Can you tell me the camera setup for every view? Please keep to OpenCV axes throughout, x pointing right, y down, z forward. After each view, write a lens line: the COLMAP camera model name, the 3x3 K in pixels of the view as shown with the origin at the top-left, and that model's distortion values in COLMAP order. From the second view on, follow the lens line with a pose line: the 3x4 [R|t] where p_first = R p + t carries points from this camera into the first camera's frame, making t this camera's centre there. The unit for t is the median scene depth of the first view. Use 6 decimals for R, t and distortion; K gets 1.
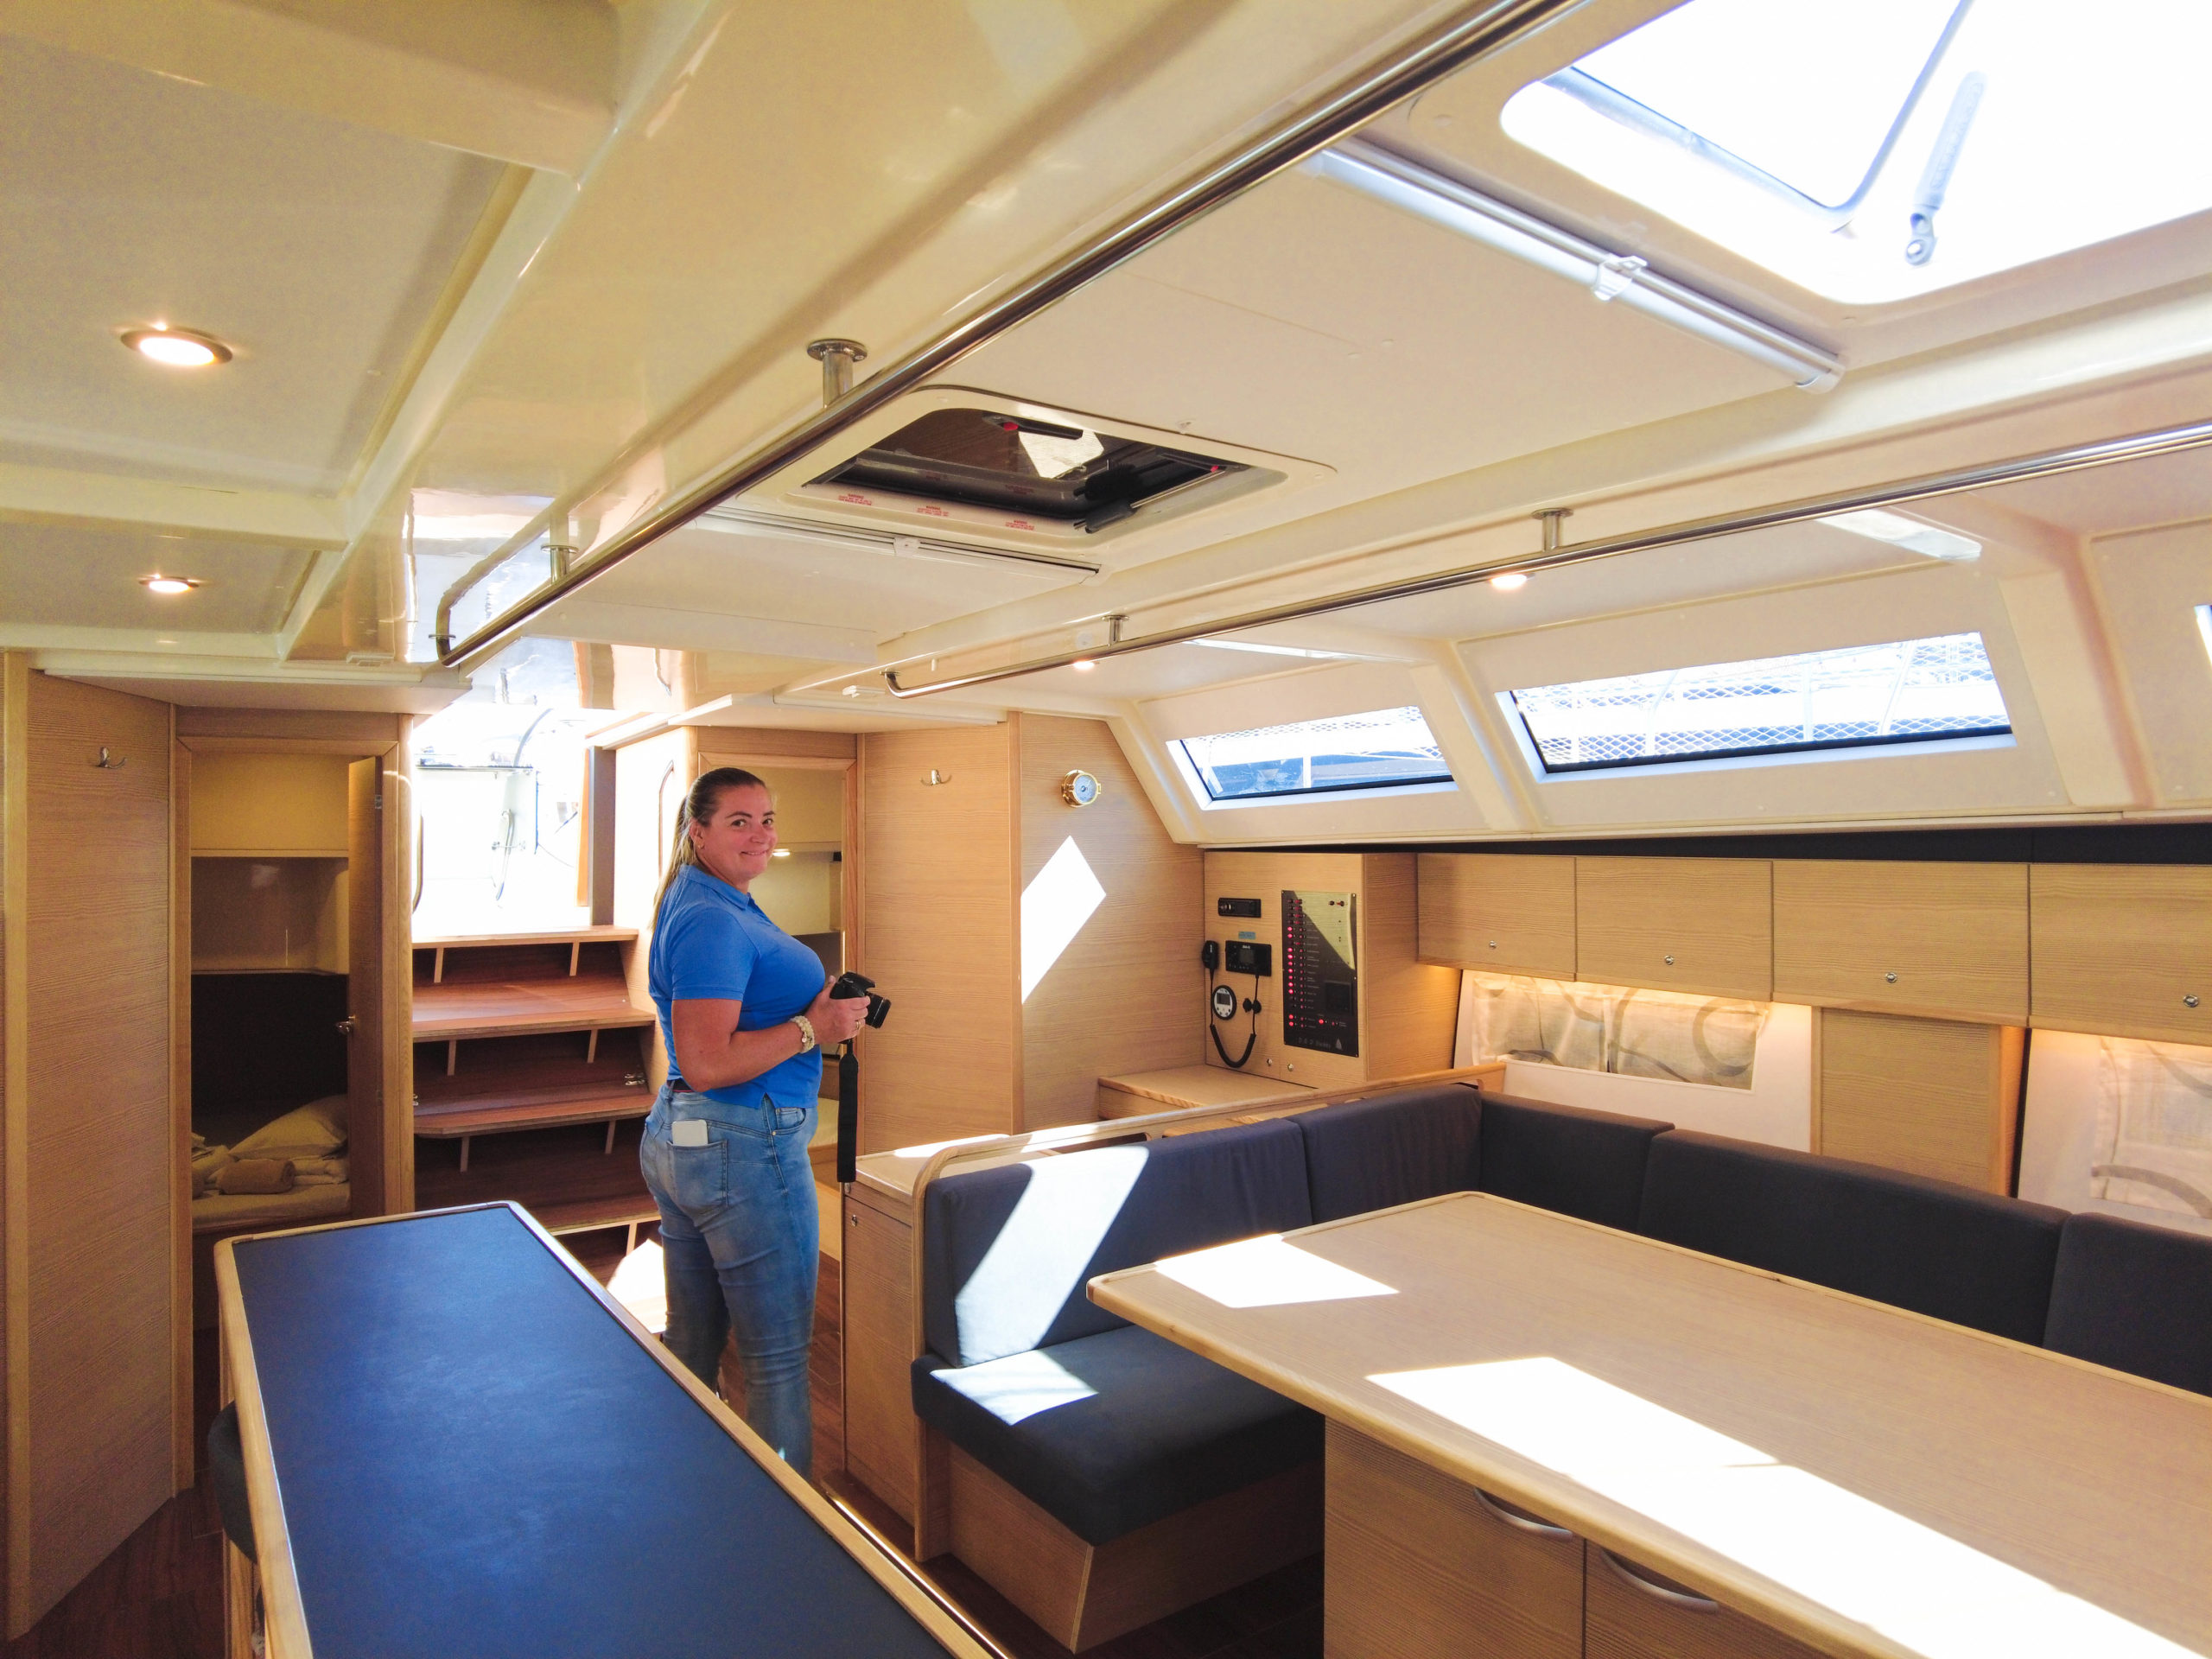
lens RADIAL K [[1315.7, 0, 1100.0], [0, 1315.7, 805.8], [0, 0, 1]] dist [-0.002659, -0.009975]
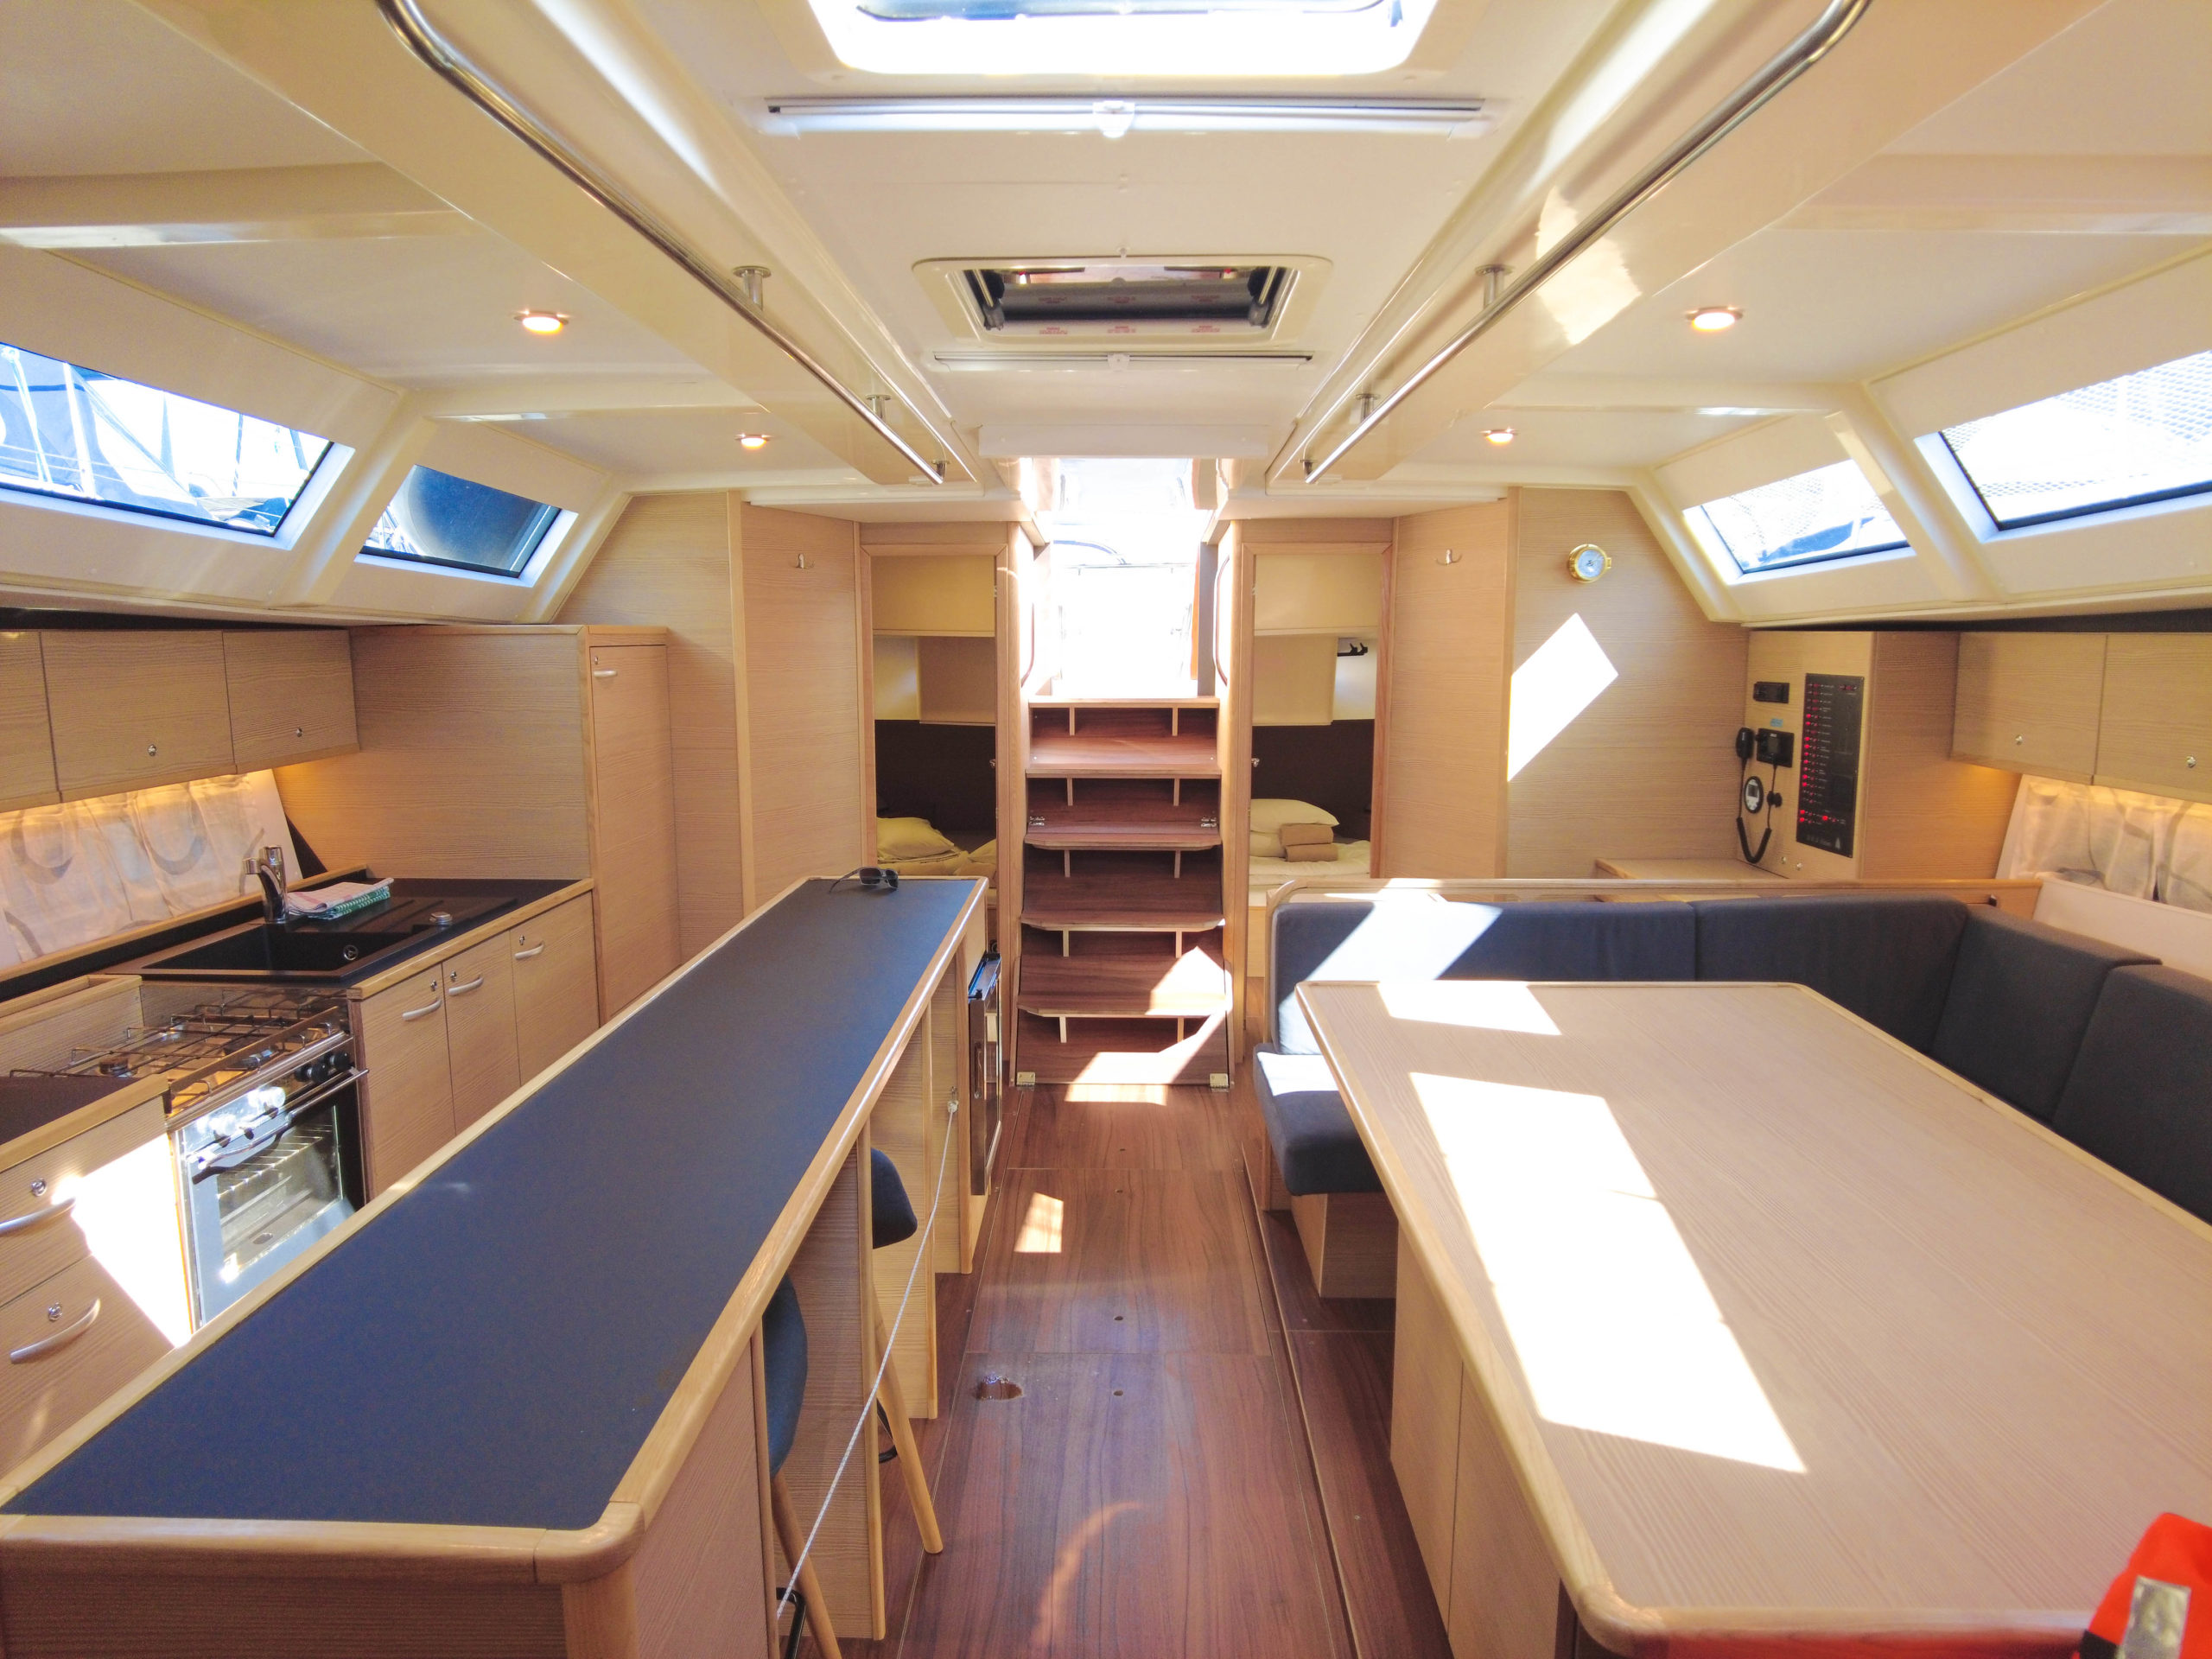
lens RADIAL K [[1315.7, 0, 1116.1], [0, 1315.7, 845.5], [0, 0, 1]] dist [-0.002659, -0.009975]
pose [[0.818153, 0.092267, -0.567550, 0.289892], [0.014359, 0.983456, 0.180580, 0.011000], [0.574821, -0.155891, 0.803292, -0.020713]]
